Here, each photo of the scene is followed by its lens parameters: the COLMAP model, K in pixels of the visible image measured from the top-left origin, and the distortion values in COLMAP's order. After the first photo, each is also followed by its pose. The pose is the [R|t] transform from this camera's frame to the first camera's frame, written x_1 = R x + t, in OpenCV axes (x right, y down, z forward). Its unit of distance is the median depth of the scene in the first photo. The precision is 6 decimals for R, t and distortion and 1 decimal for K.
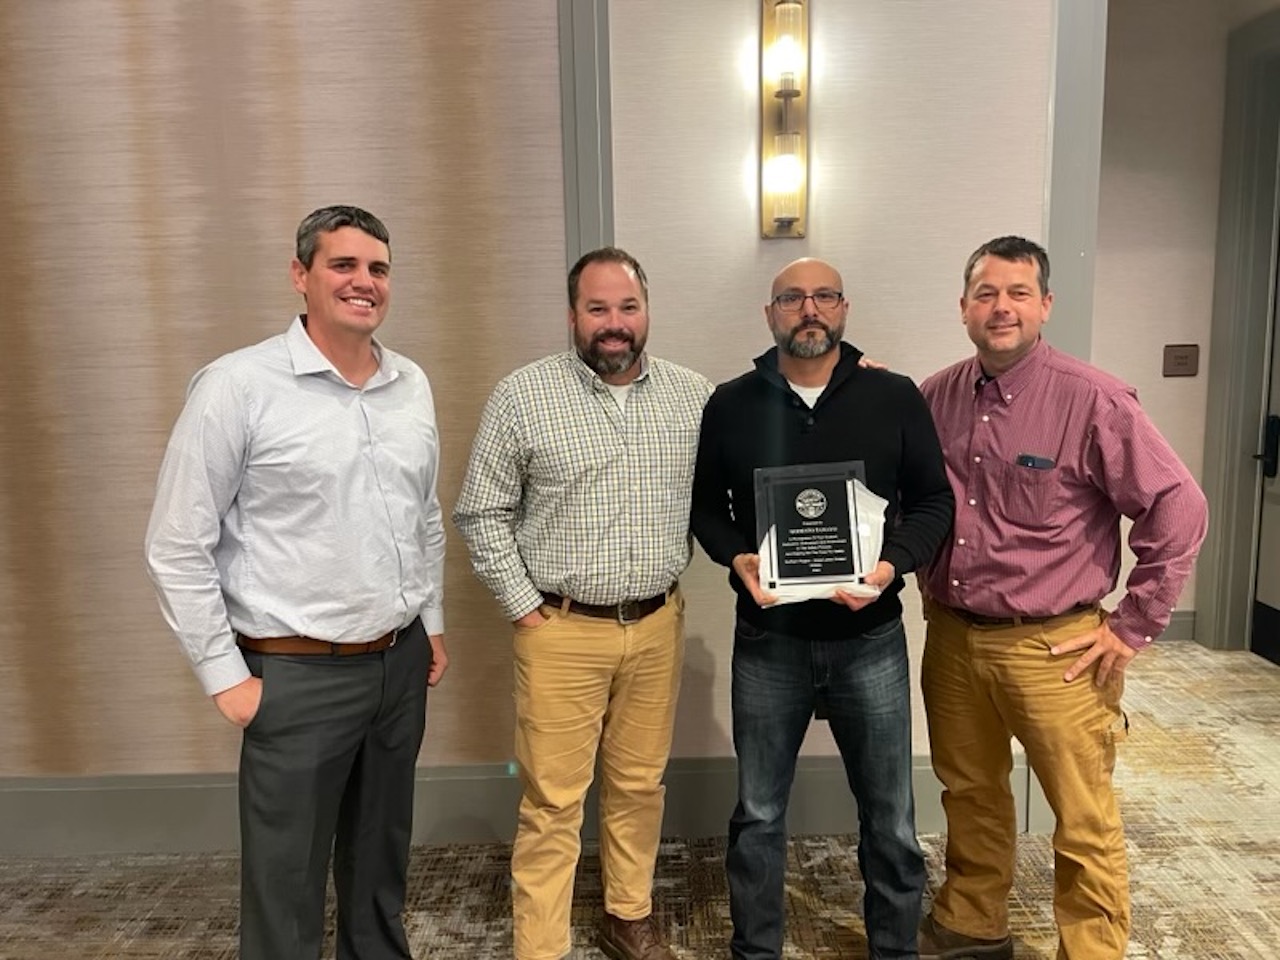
lens RADIAL K [[966.4, 0, 645.4], [0, 966.4, 474.6], [0, 0, 1]] dist [0.029566, -0.049547]
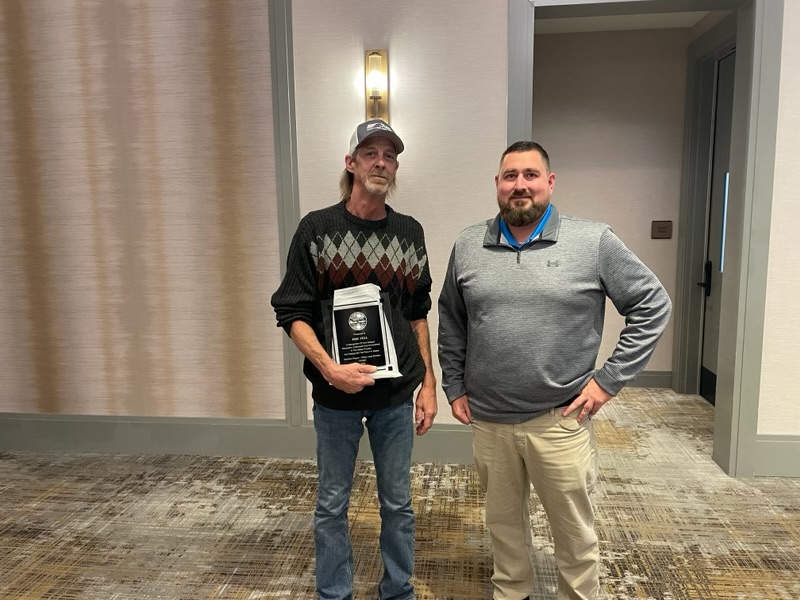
lens RADIAL K [[604.0, 0, 406.8], [0, 604.0, 296.9], [0, 0, 1]] dist [0.029566, -0.049547]
pose [[0.992591, 0.026193, -0.118644, 0.363073], [-0.026790, 0.999635, -0.003434, 0.036335], [0.118511, 0.006587, 0.992931, -0.268255]]
